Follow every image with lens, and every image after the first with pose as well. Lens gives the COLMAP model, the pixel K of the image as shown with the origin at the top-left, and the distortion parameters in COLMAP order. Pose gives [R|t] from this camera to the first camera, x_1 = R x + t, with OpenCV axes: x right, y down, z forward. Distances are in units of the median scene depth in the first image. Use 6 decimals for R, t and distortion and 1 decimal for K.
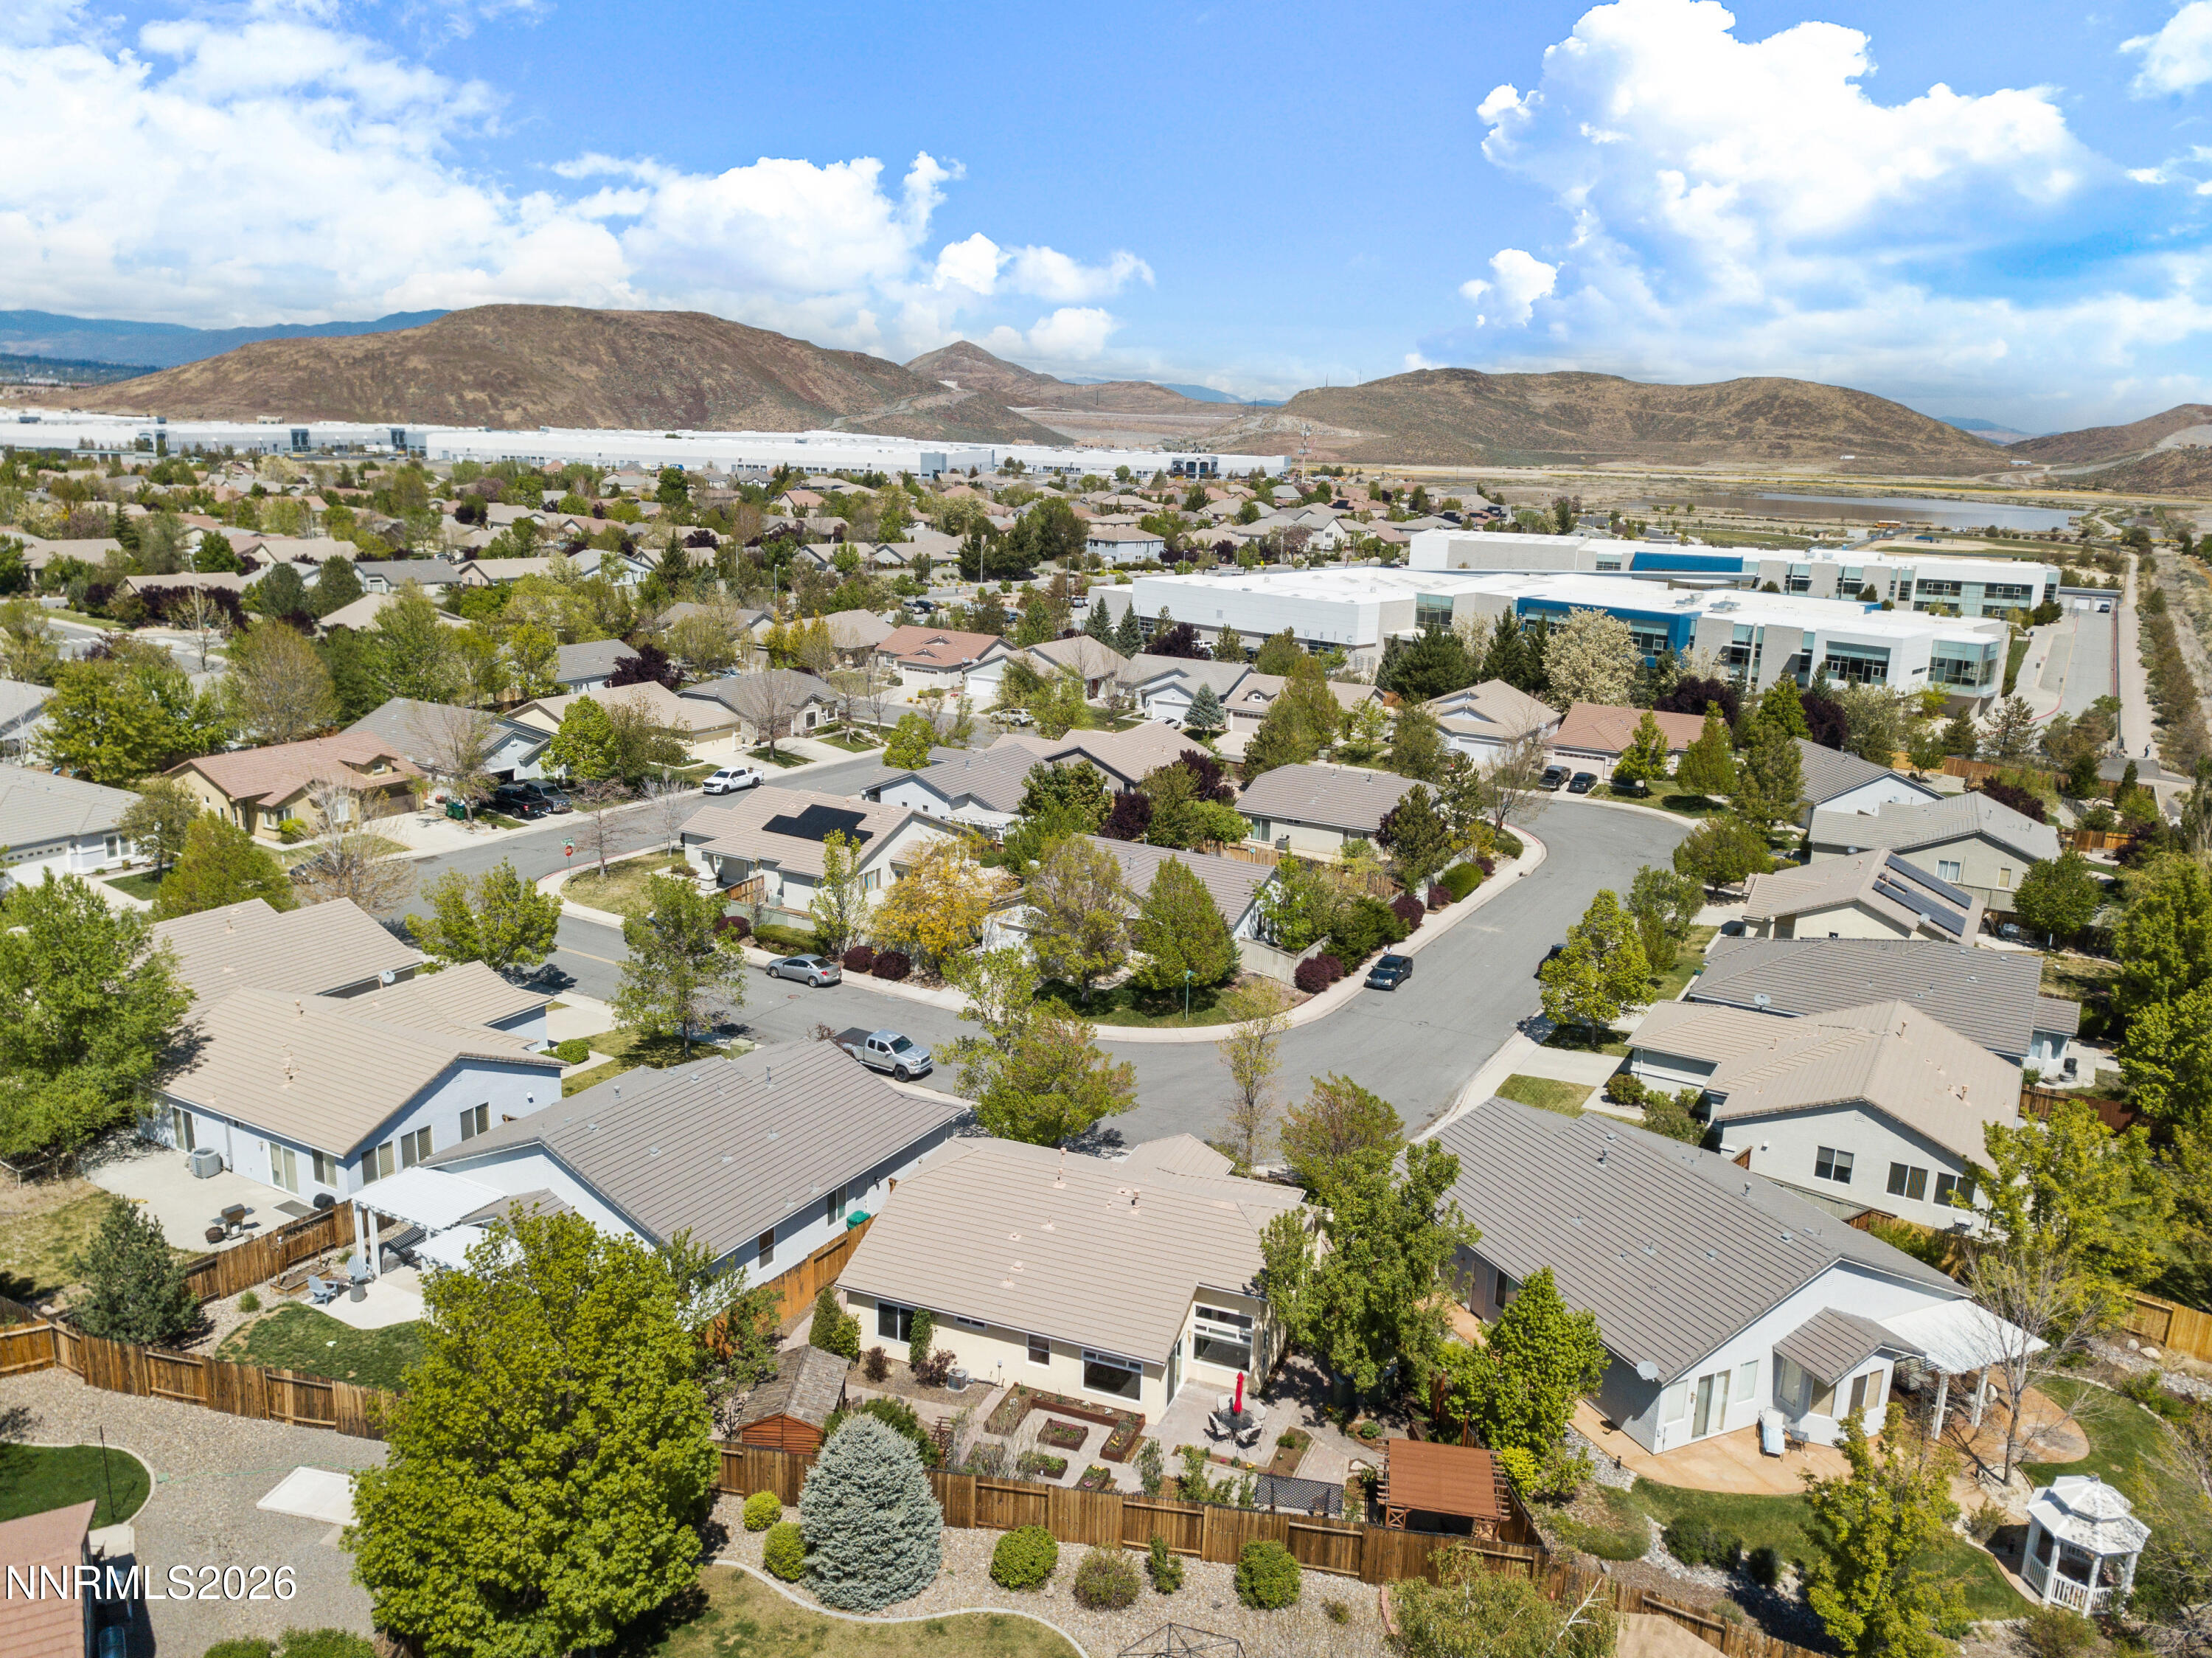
lens RADIAL K [[1667.0, 0, 1107.7], [0, 1667.0, 834.5], [0, 0, 1]] dist [0.039560, -0.035632]
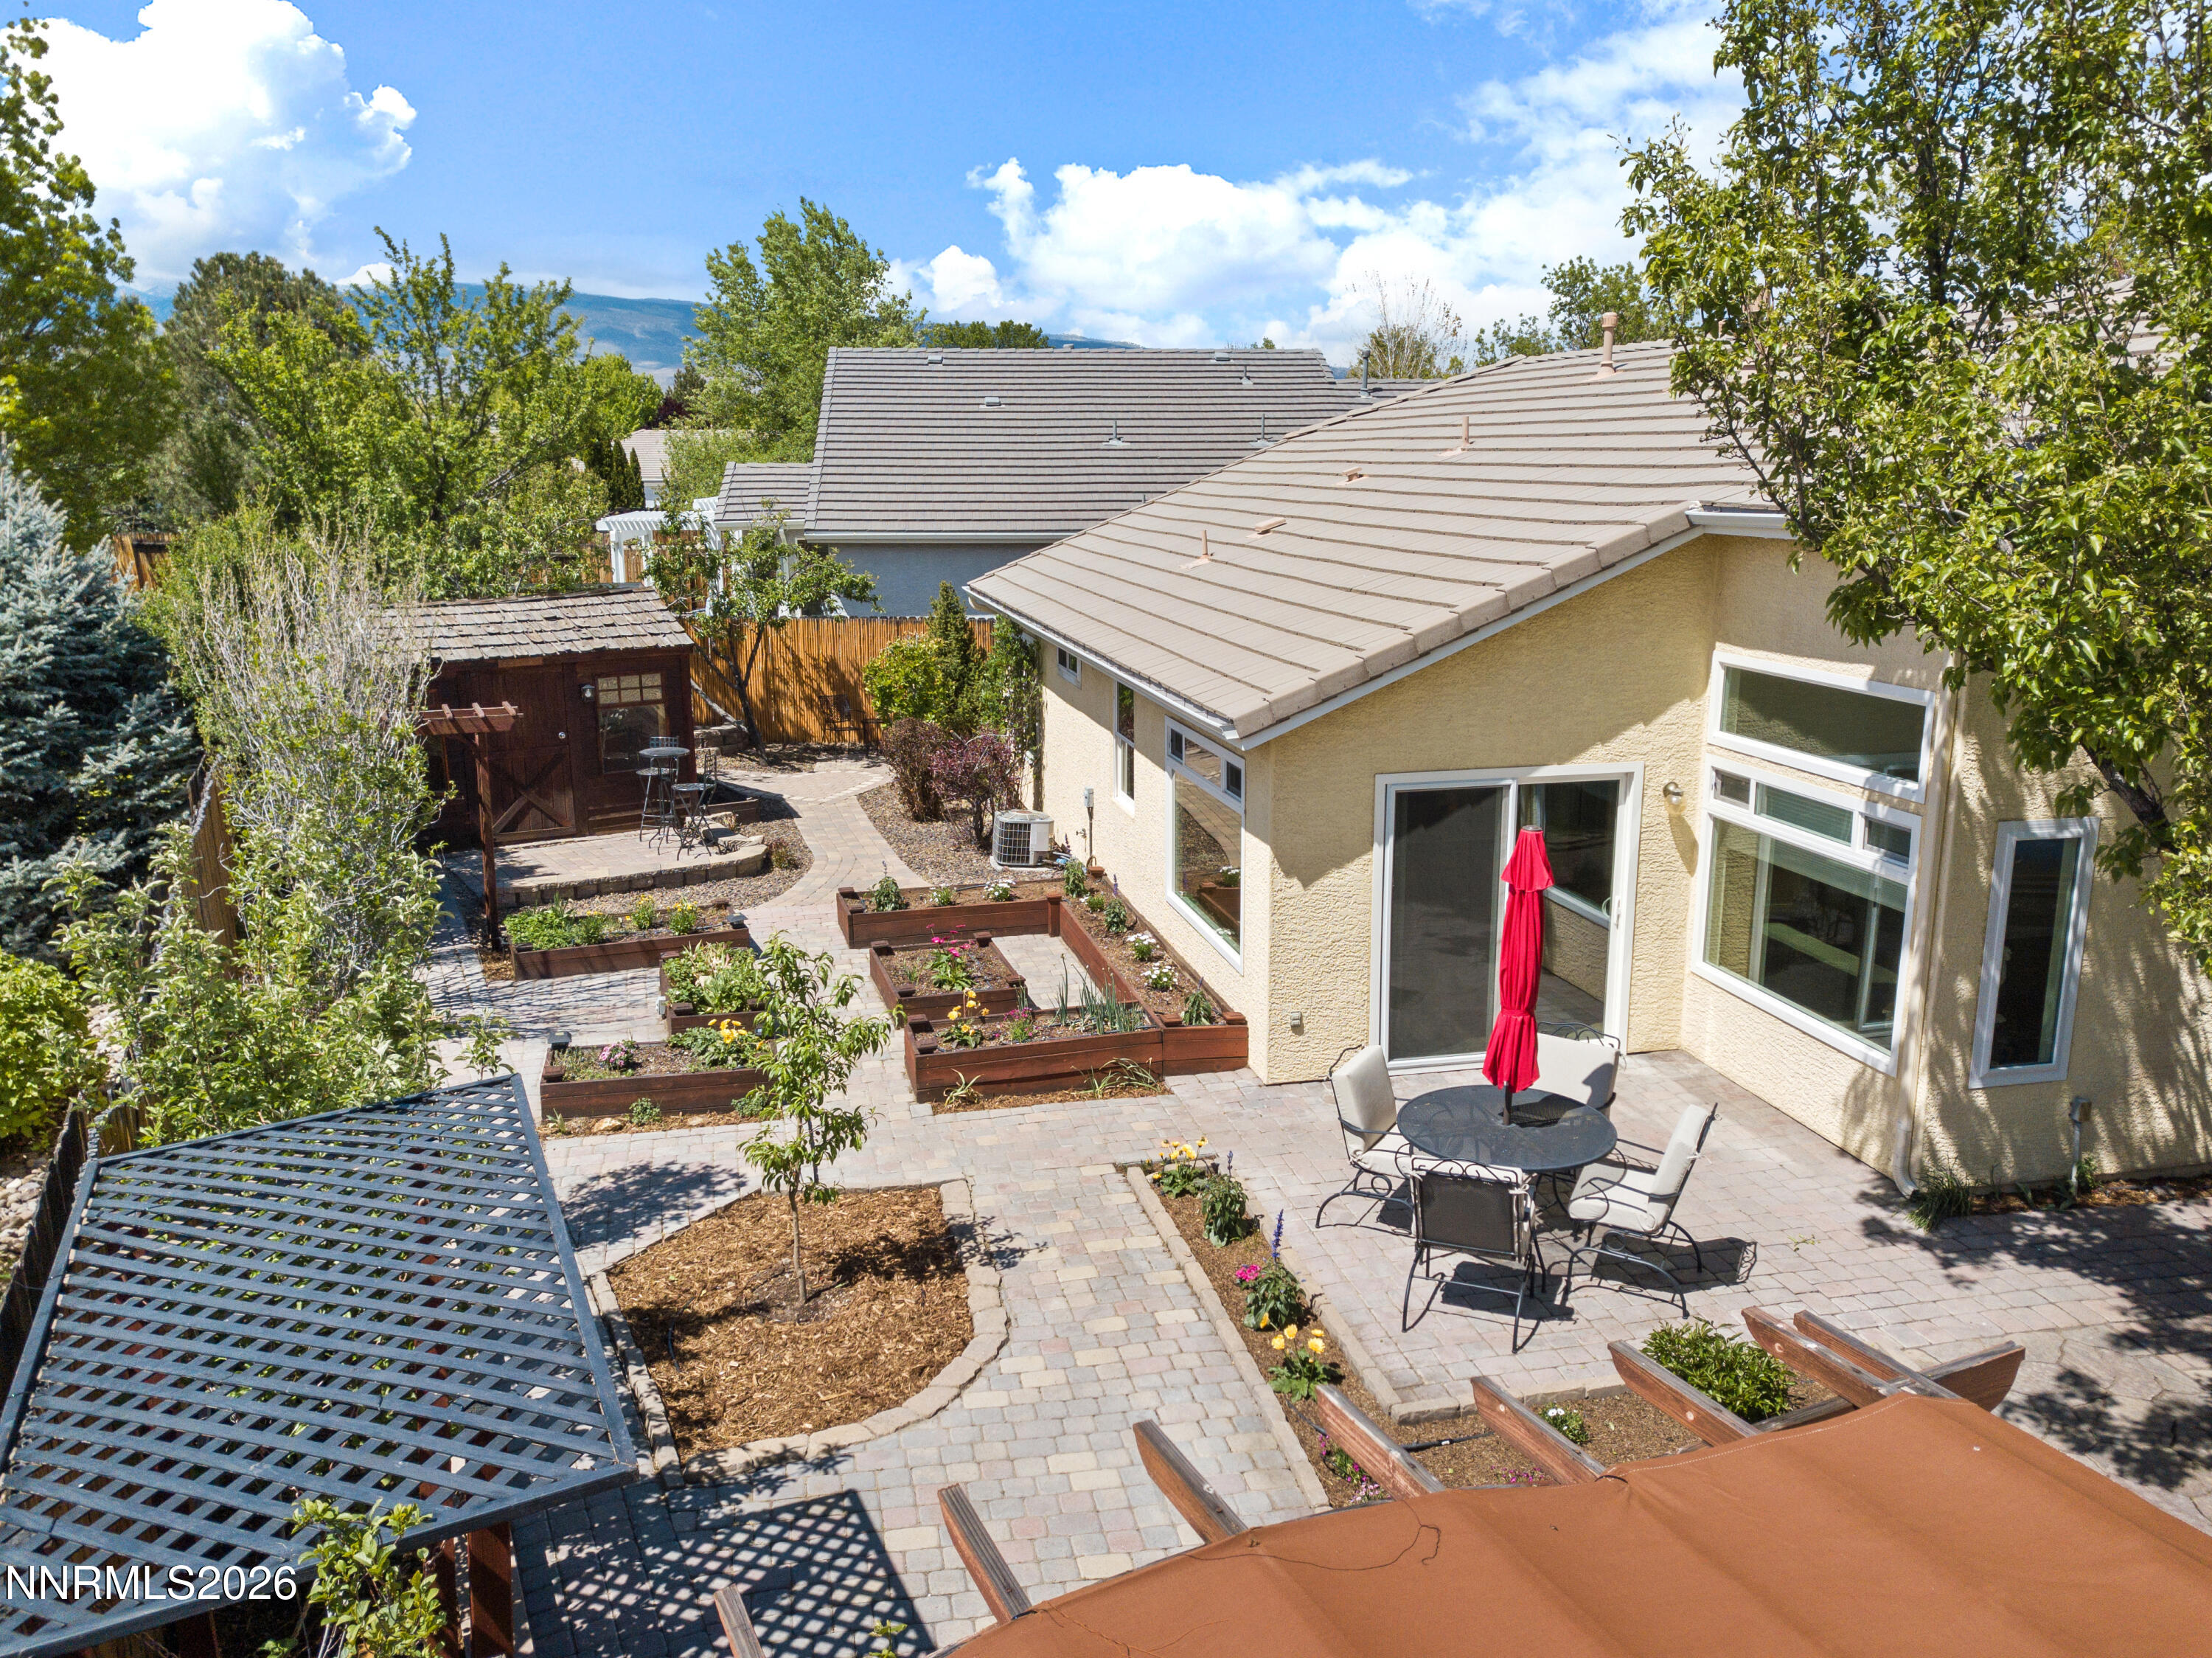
lens RADIAL K [[1667.0, 0, 1101.9], [0, 1667.0, 834.2], [0, 0, 1]] dist [0.039560, -0.035632]
pose [[0.563615, 0.155513, -0.811267, 0.174472], [-0.175650, 0.982221, 0.066253, 0.299703], [0.807147, 0.105158, 0.580910, 0.824952]]
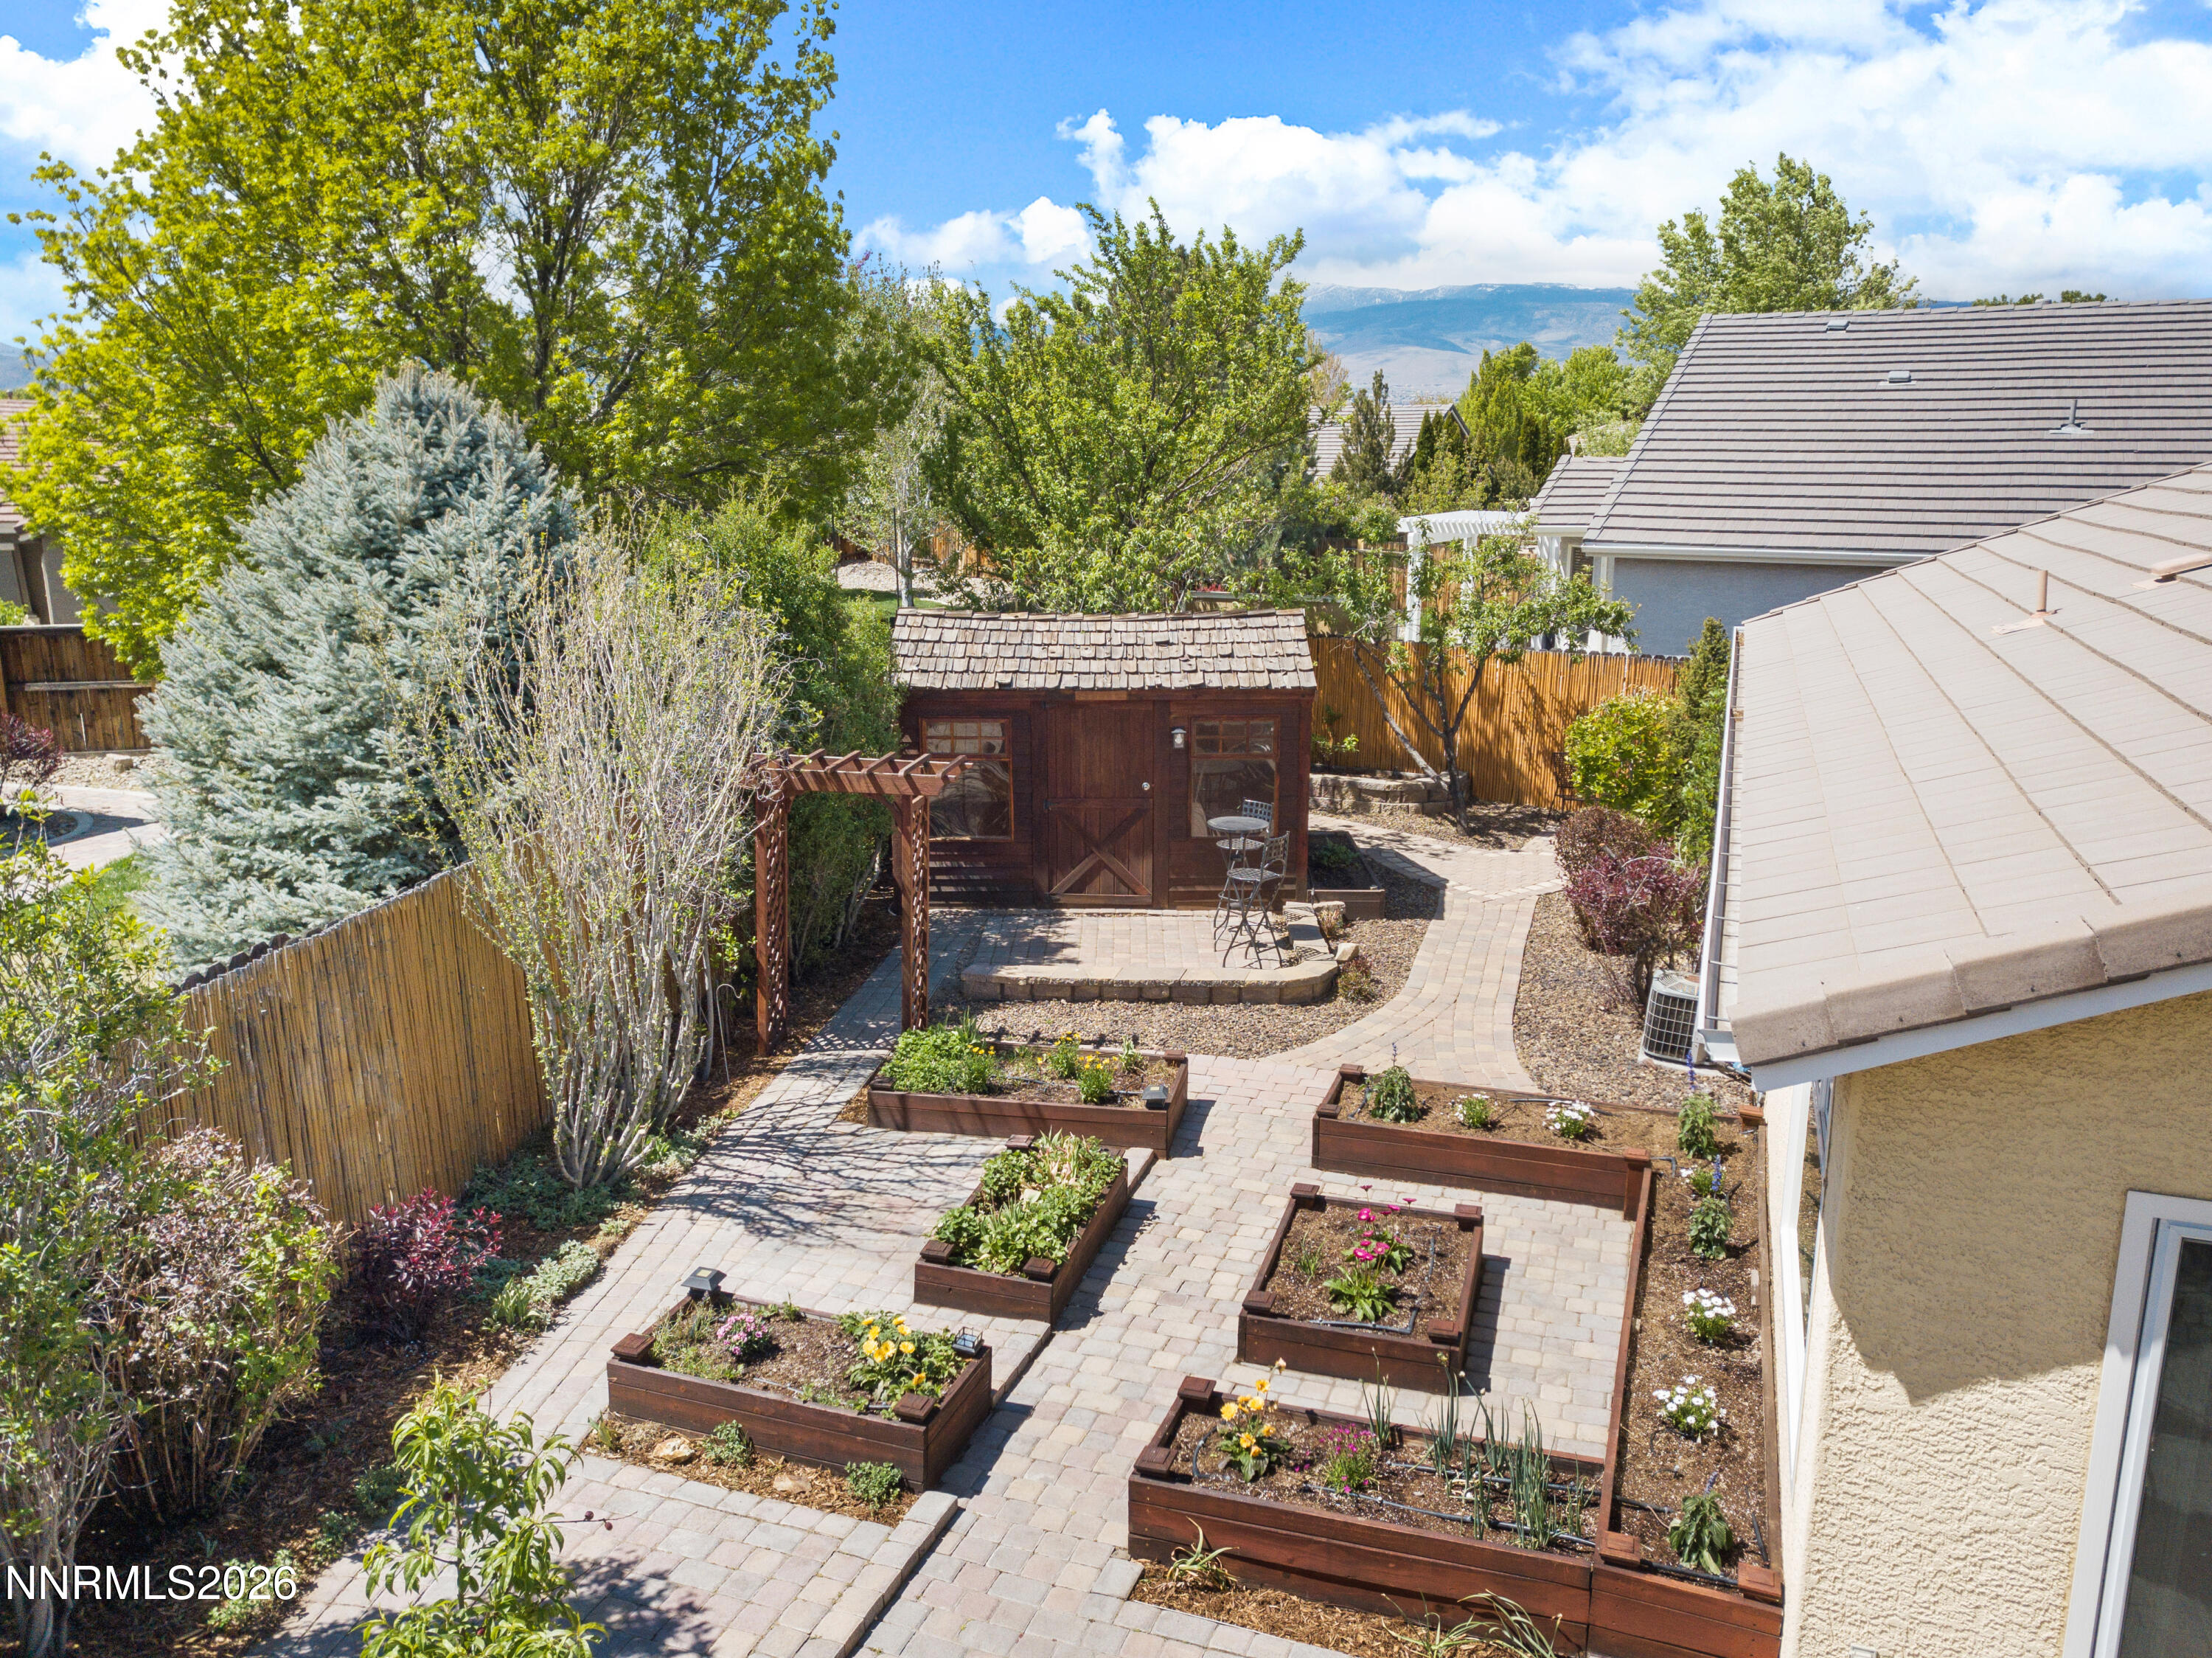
lens RADIAL K [[1667.0, 0, 1112.8], [0, 1667.0, 841.0], [0, 0, 1]] dist [0.039560, -0.035632]
pose [[0.033484, 0.200436, -0.979134, 0.109631], [-0.236190, 0.953521, 0.187116, 0.280522], [0.971130, 0.224996, 0.079269, 0.903473]]
